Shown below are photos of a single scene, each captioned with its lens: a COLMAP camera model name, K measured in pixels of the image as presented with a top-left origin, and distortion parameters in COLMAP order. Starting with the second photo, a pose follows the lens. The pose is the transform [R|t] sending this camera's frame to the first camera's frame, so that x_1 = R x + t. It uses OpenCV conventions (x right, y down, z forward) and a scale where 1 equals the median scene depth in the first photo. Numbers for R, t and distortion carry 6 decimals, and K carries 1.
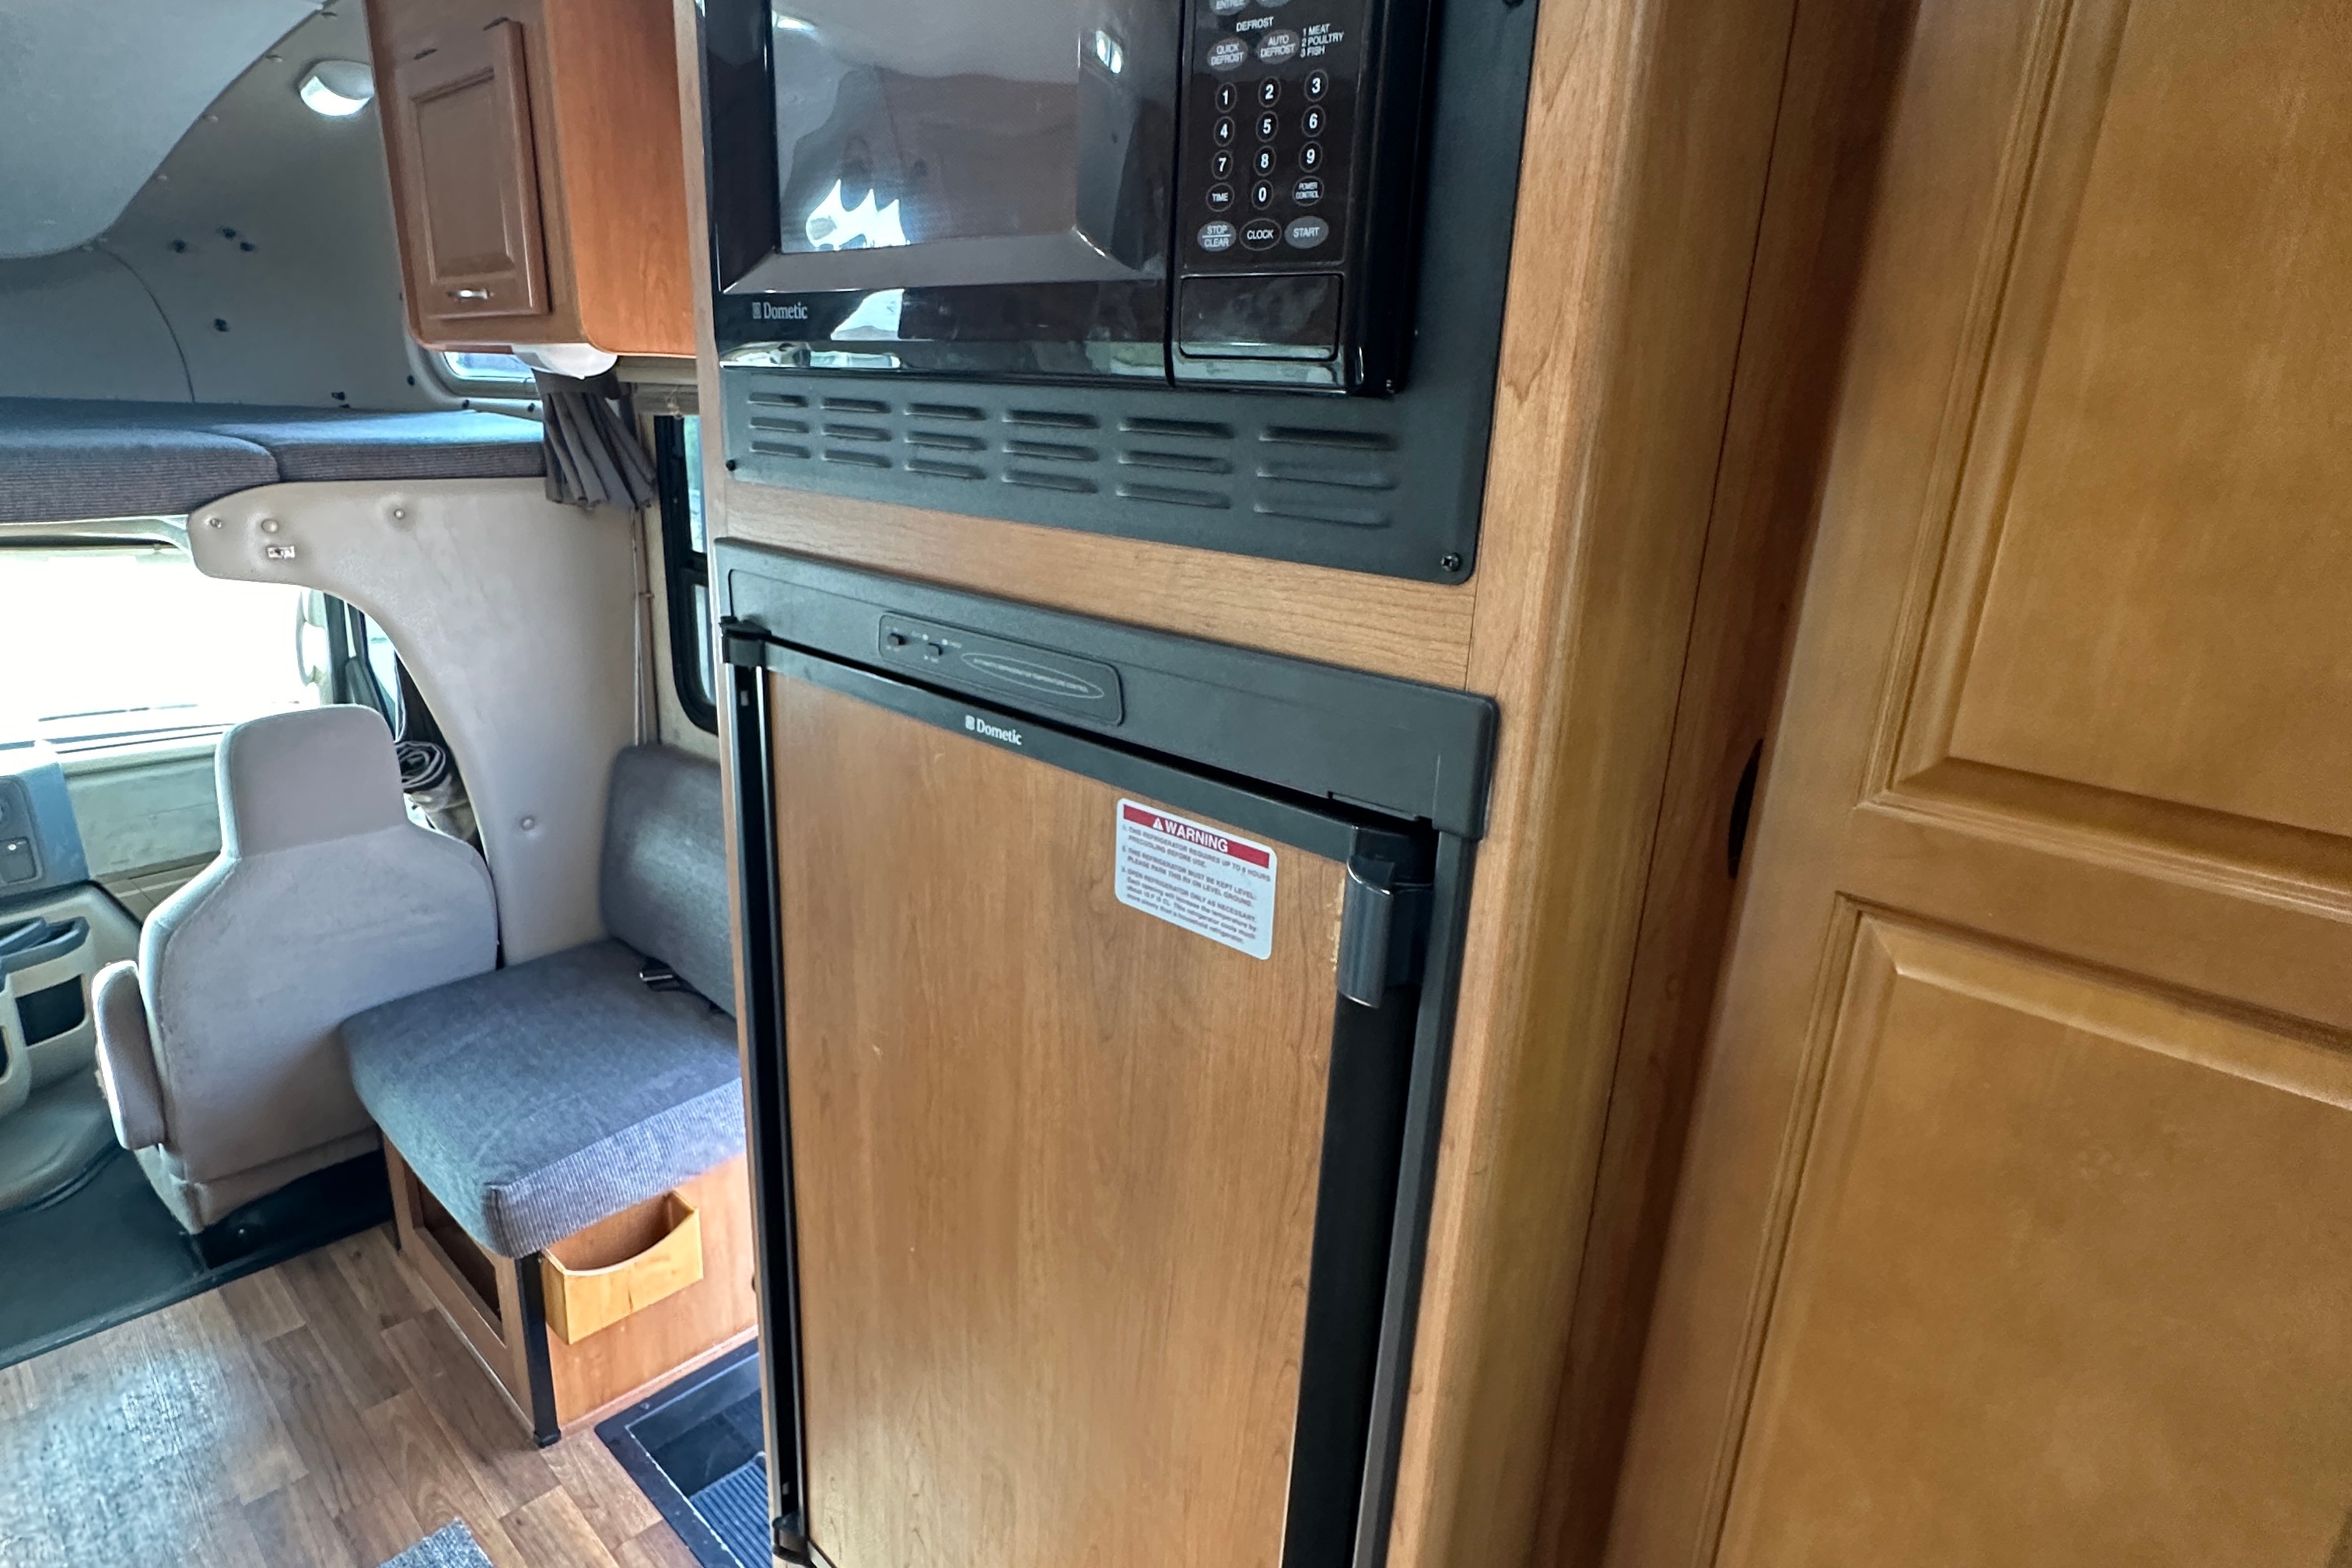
lens RADIAL K [[1252.7, 0, 1177.0], [0, 1252.7, 781.9], [0, 0, 1]] dist [-0.002306, -0.000092]
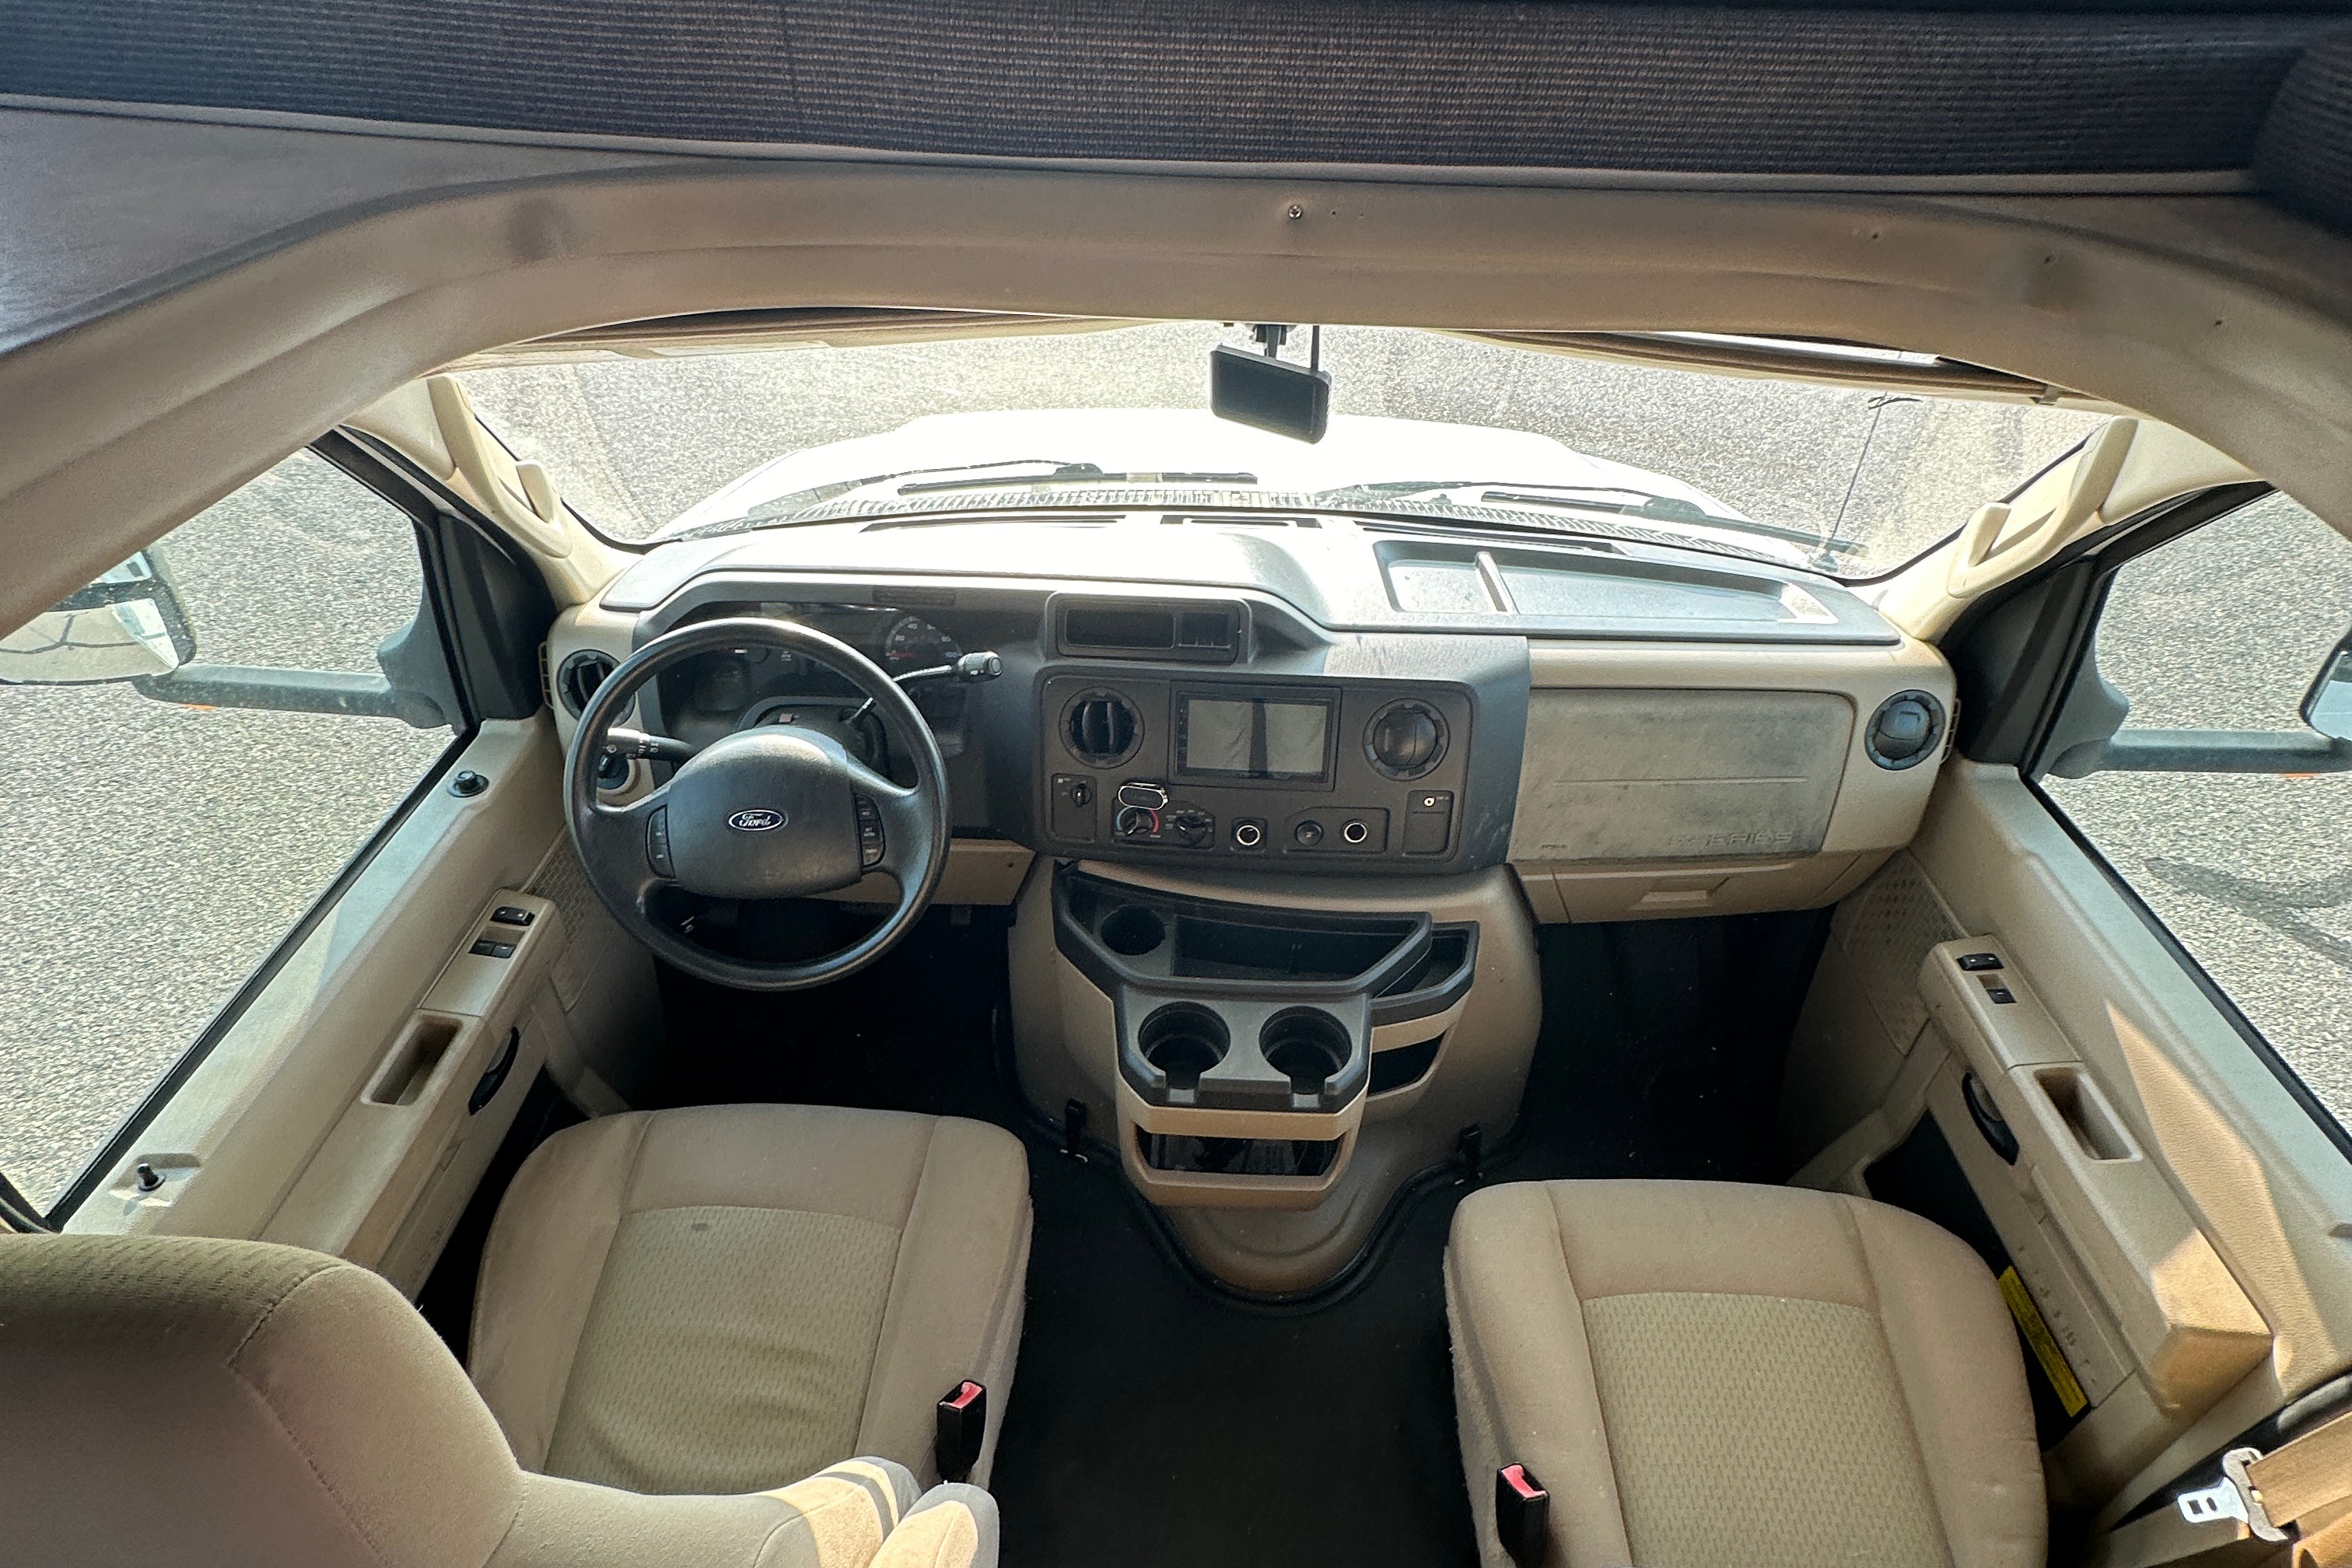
lens RADIAL K [[1252.7, 0, 1177.0], [0, 1252.7, 781.9], [0, 0, 1]] dist [-0.002306, -0.000092]
pose [[0.655125, 0.439812, -0.614310, -0.729276], [-0.209657, 0.886991, 0.411450, -0.187938], [0.725848, -0.140757, 0.673299, 0.585832]]
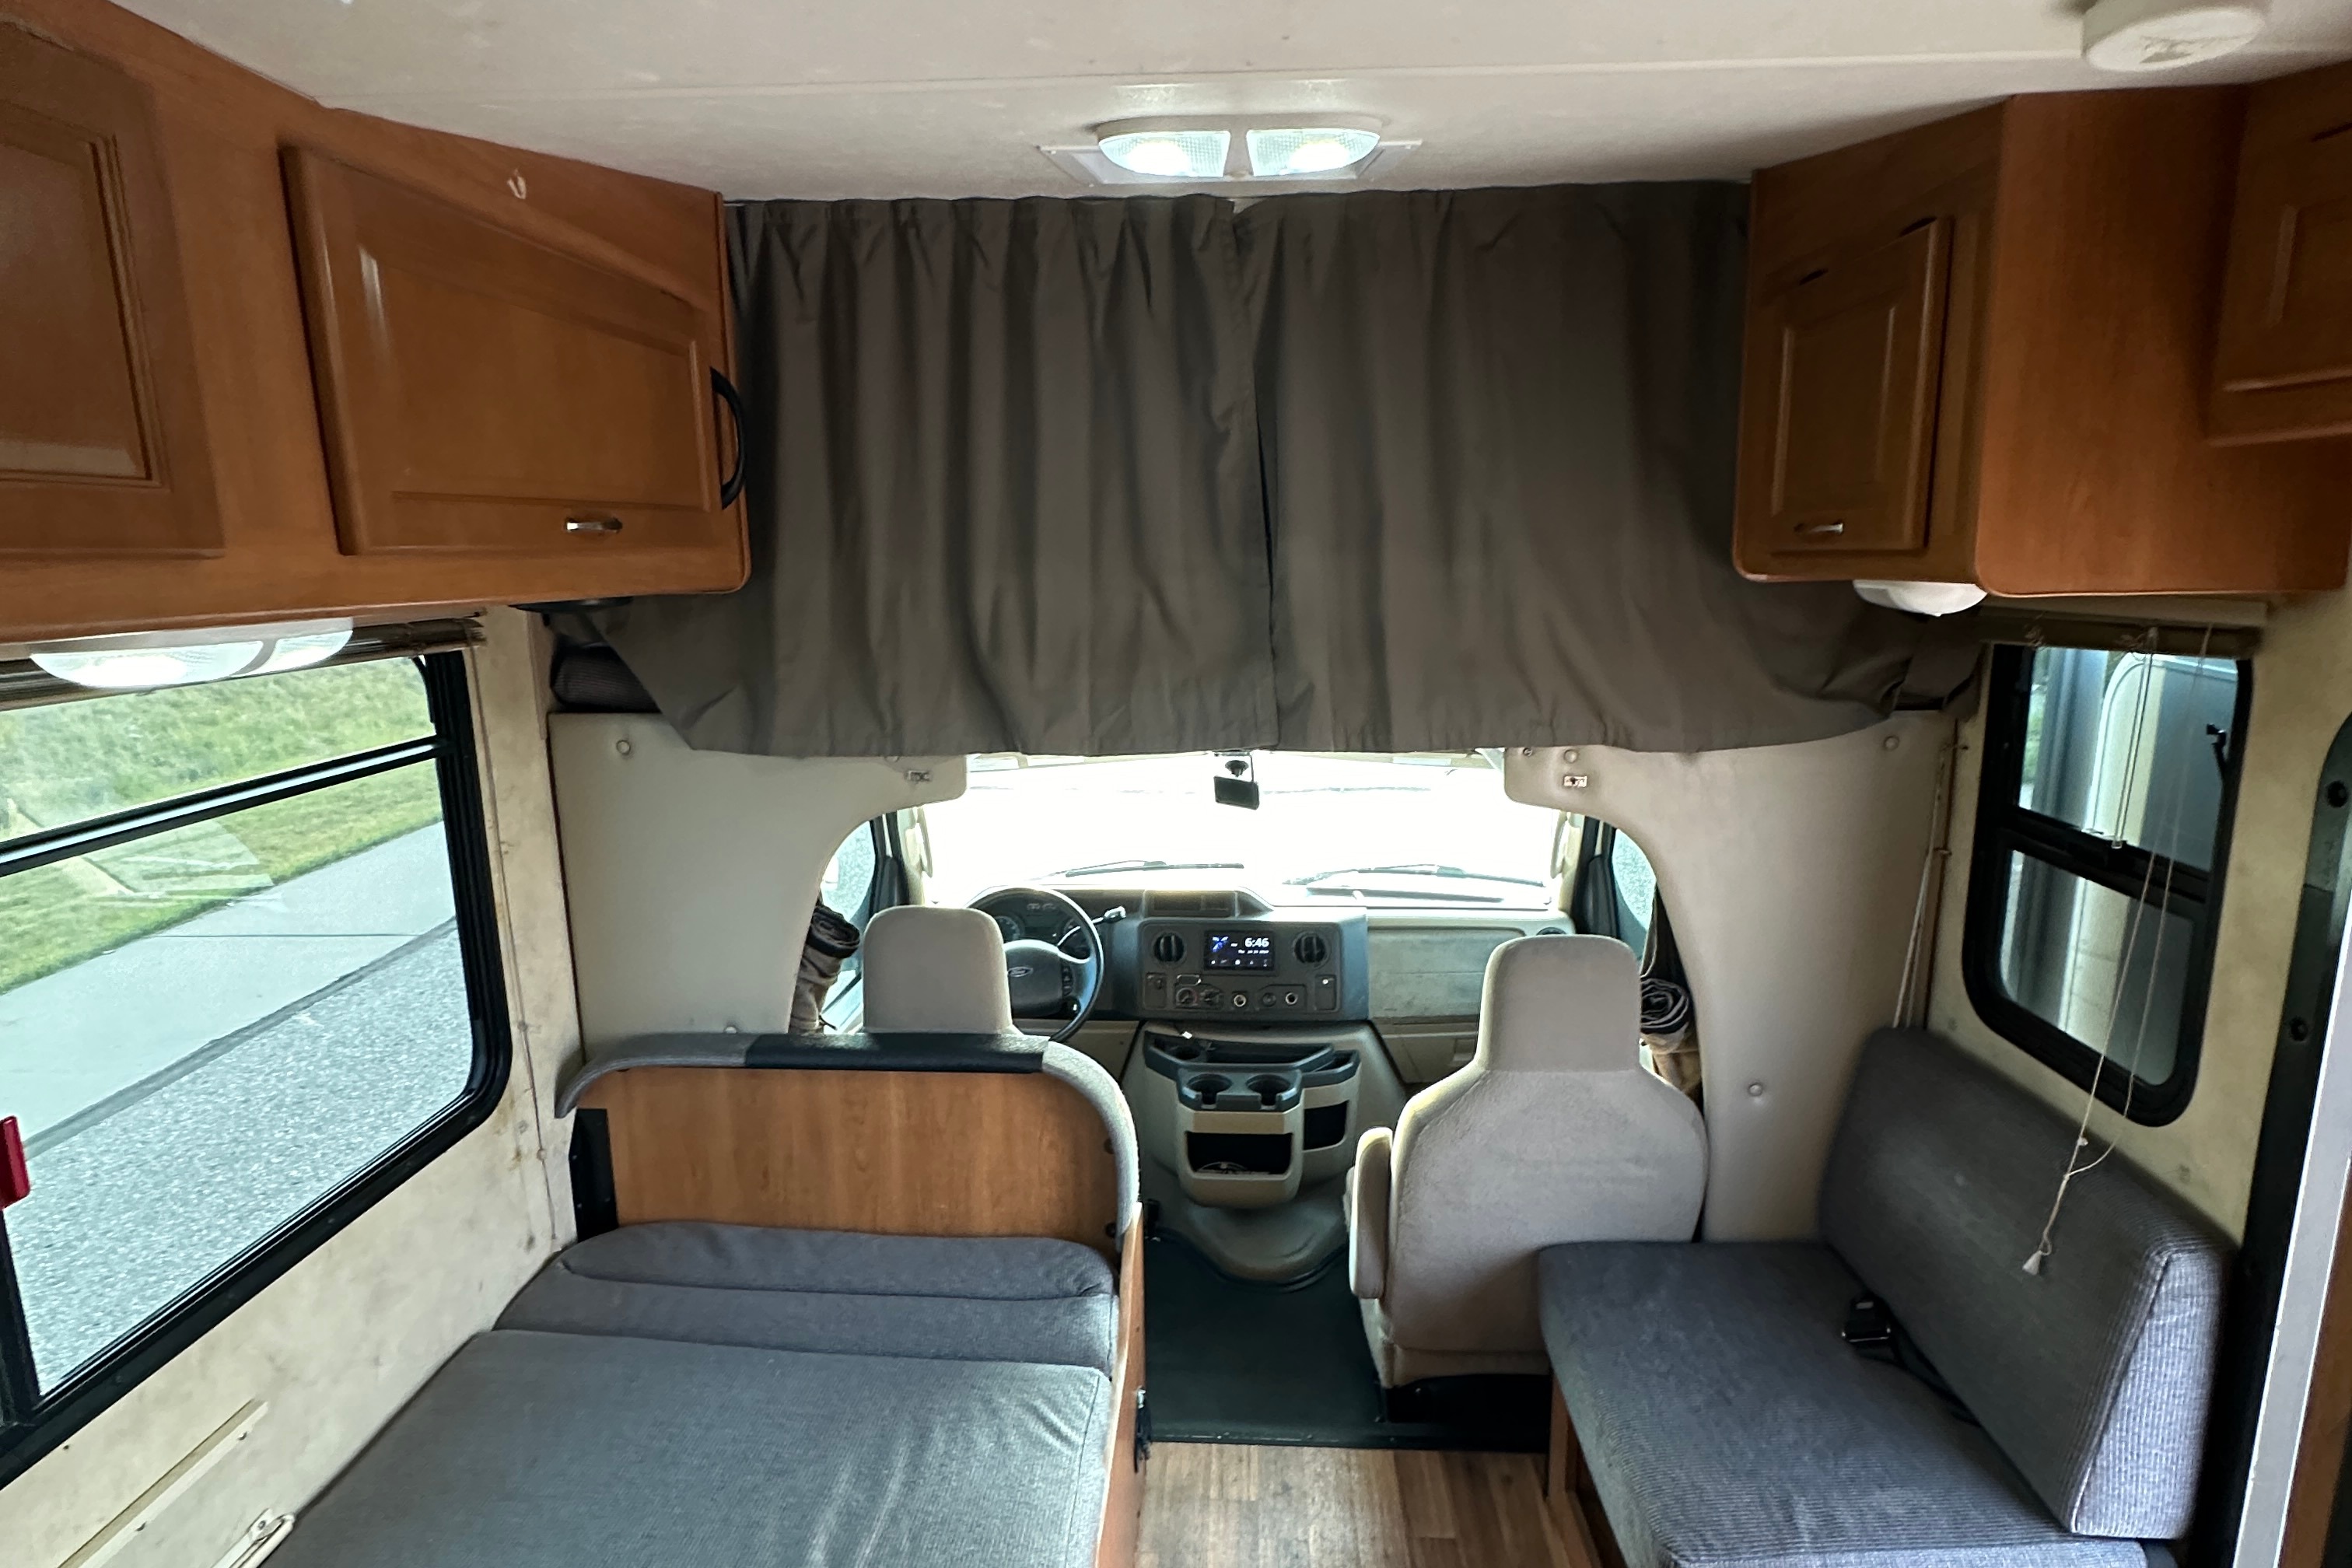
lens RADIAL K [[1252.7, 0, 1177.0], [0, 1252.7, 781.9], [0, 0, 1]] dist [-0.002306, -0.000092]
pose [[0.635353, 0.091759, -0.766751, -0.122766], [-0.186442, 0.981769, -0.037001, -0.073620], [0.749377, 0.166463, 0.640878, 0.091737]]
